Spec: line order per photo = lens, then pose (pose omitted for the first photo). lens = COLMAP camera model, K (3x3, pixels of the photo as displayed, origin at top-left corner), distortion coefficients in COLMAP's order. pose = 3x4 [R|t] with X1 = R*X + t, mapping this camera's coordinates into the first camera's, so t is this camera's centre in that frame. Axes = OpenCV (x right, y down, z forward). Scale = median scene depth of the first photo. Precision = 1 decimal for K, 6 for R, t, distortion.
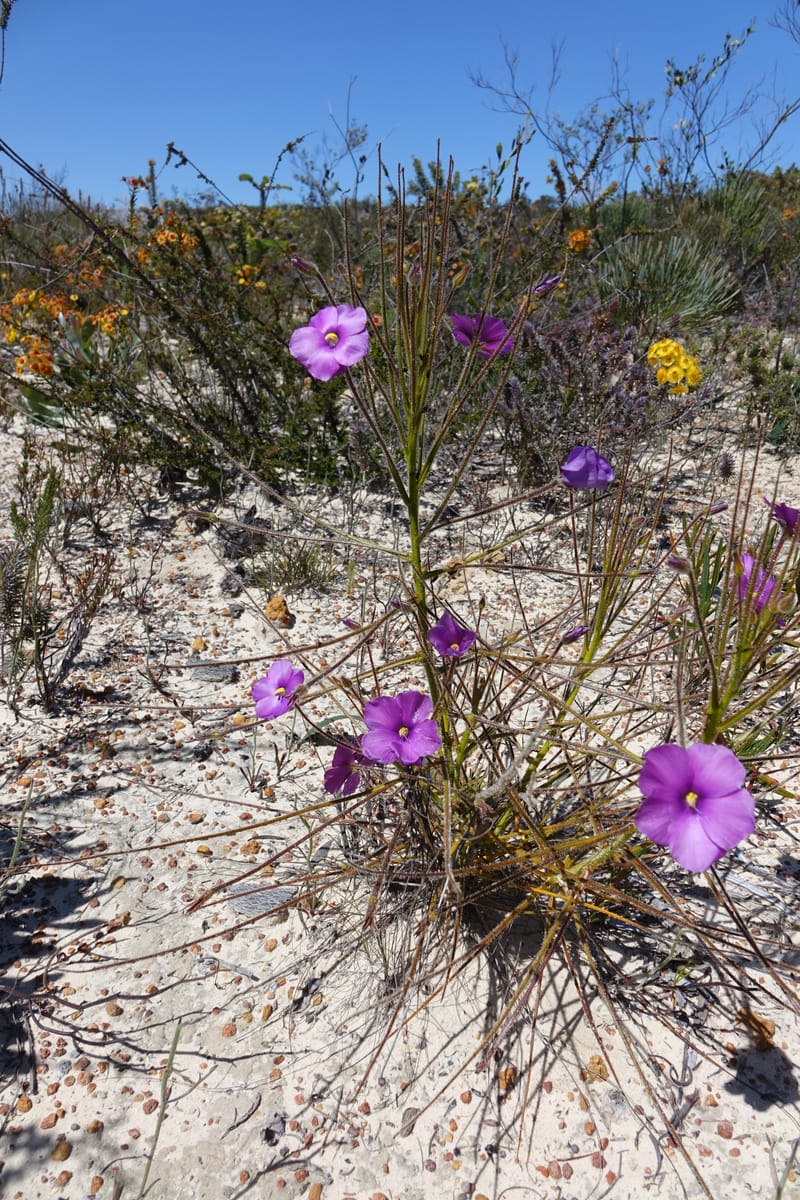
lens RADIAL K [[855.7, 0, 400.0], [0, 855.7, 600.0], [0, 0, 1]] dist [0.013224, -0.016212]
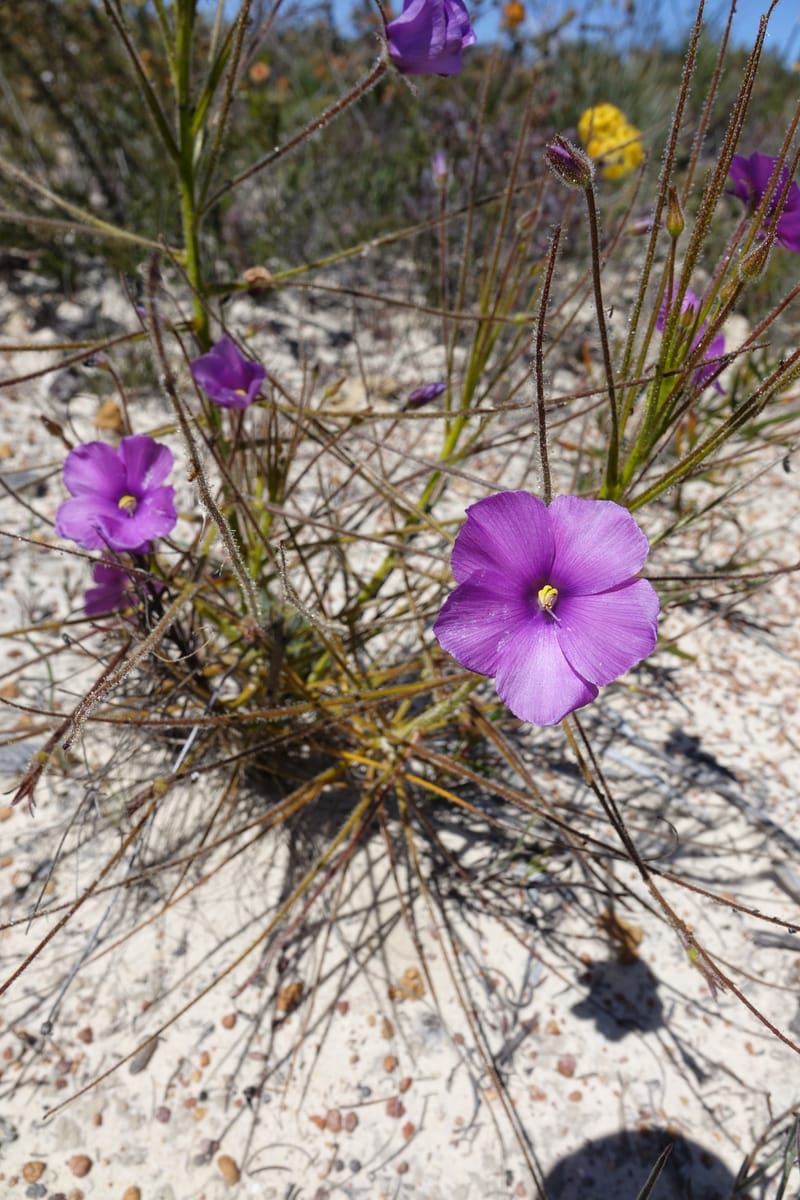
lens RADIAL K [[854.7, 0, 400.0], [0, 854.7, 600.0], [0, 0, 1]] dist [0.001507, -0.003820]
pose [[0.993247, 0.058275, 0.100324, 0.118102], [-0.071738, 0.988067, 0.136297, 0.102366], [-0.091184, -0.142574, 0.985575, 0.289323]]
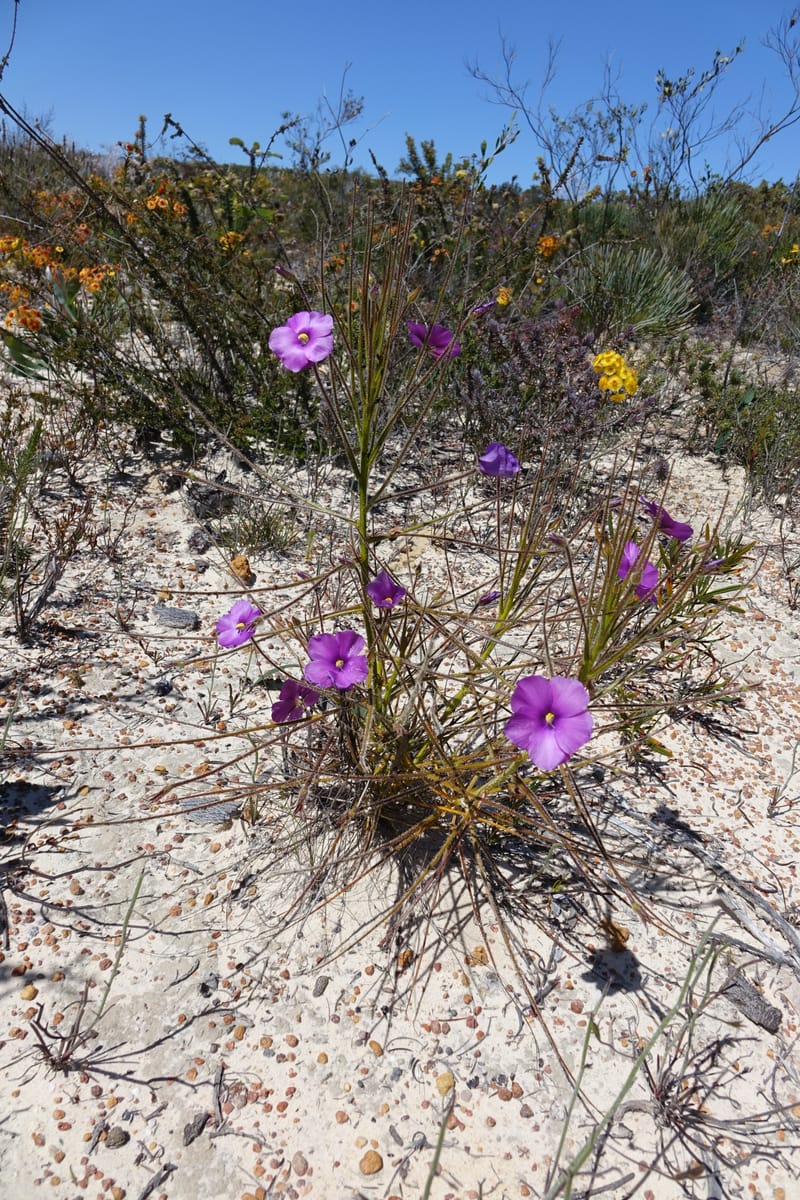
lens RADIAL K [[855.7, 0, 400.0], [0, 855.7, 600.0], [0, 0, 1]] dist [0.013224, -0.016212]
pose [[0.995995, 0.075819, 0.047395, 0.020837], [-0.076925, 0.996795, 0.021942, 0.024730], [-0.045579, -0.025500, 0.998635, -0.184569]]
